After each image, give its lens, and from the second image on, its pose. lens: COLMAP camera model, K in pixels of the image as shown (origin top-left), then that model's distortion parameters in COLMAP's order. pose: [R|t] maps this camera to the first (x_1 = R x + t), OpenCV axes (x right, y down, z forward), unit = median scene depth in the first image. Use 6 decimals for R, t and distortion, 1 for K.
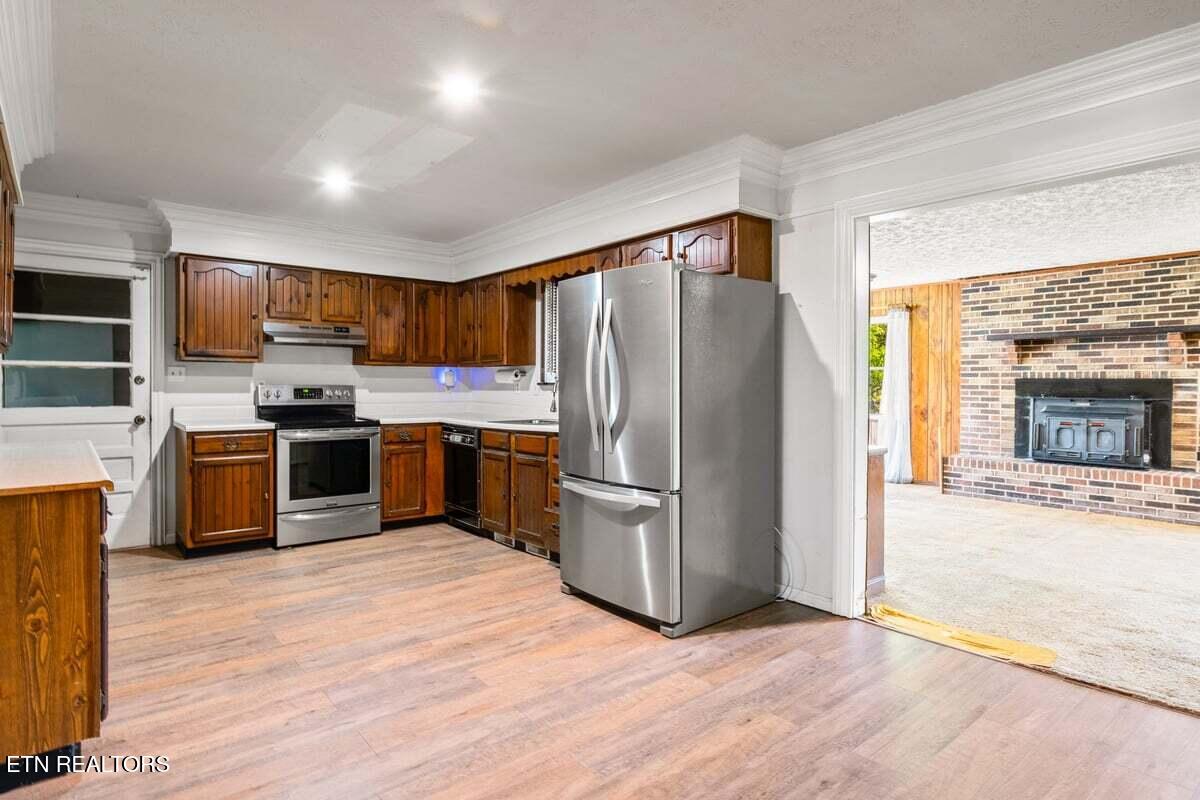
lens RADIAL K [[651.0, 0, 603.4], [0, 651.0, 394.4], [0, 0, 1]] dist [-0.001526, 0.000381]
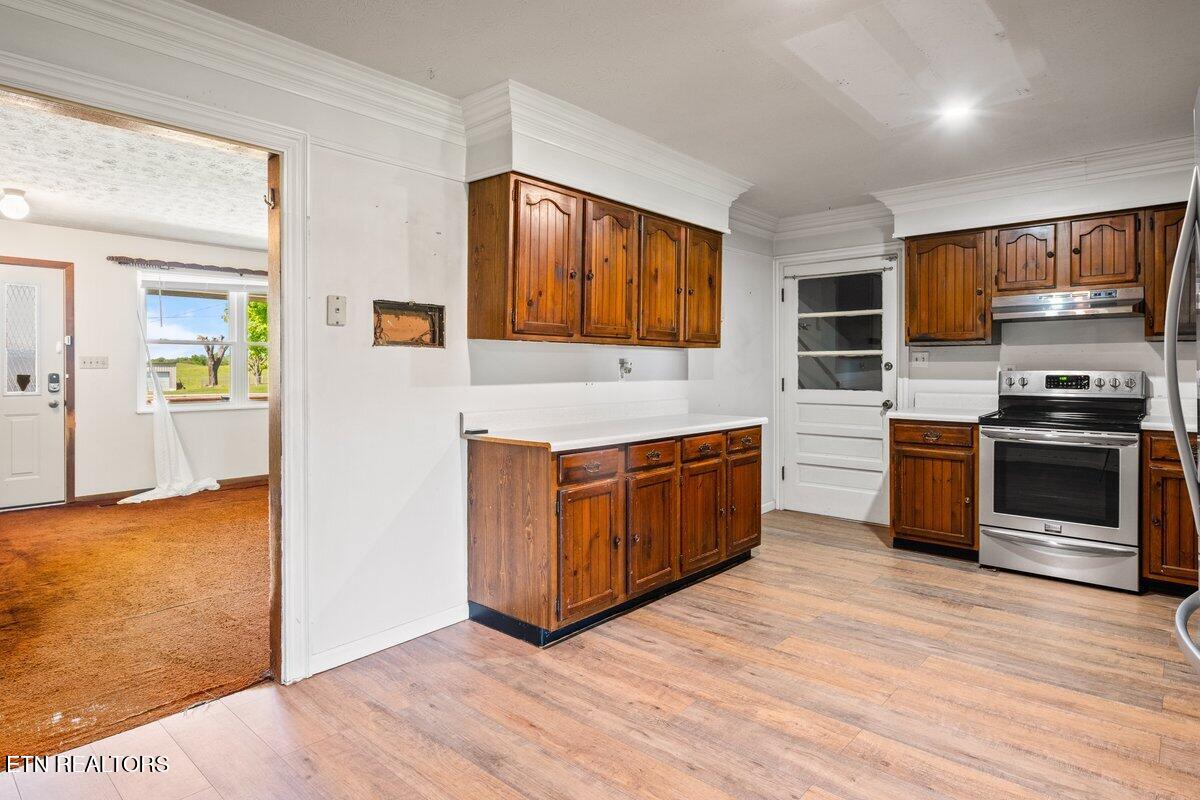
lens RADIAL K [[651.0, 0, 596.9], [0, 651.0, 369.2], [0, 0, 1]] dist [-0.001526, 0.000381]
pose [[0.155124, -0.001595, -0.987894, 0.279145], [-0.012594, 0.999914, -0.003592, -0.008357], [0.987815, 0.012999, 0.155091, 0.419762]]
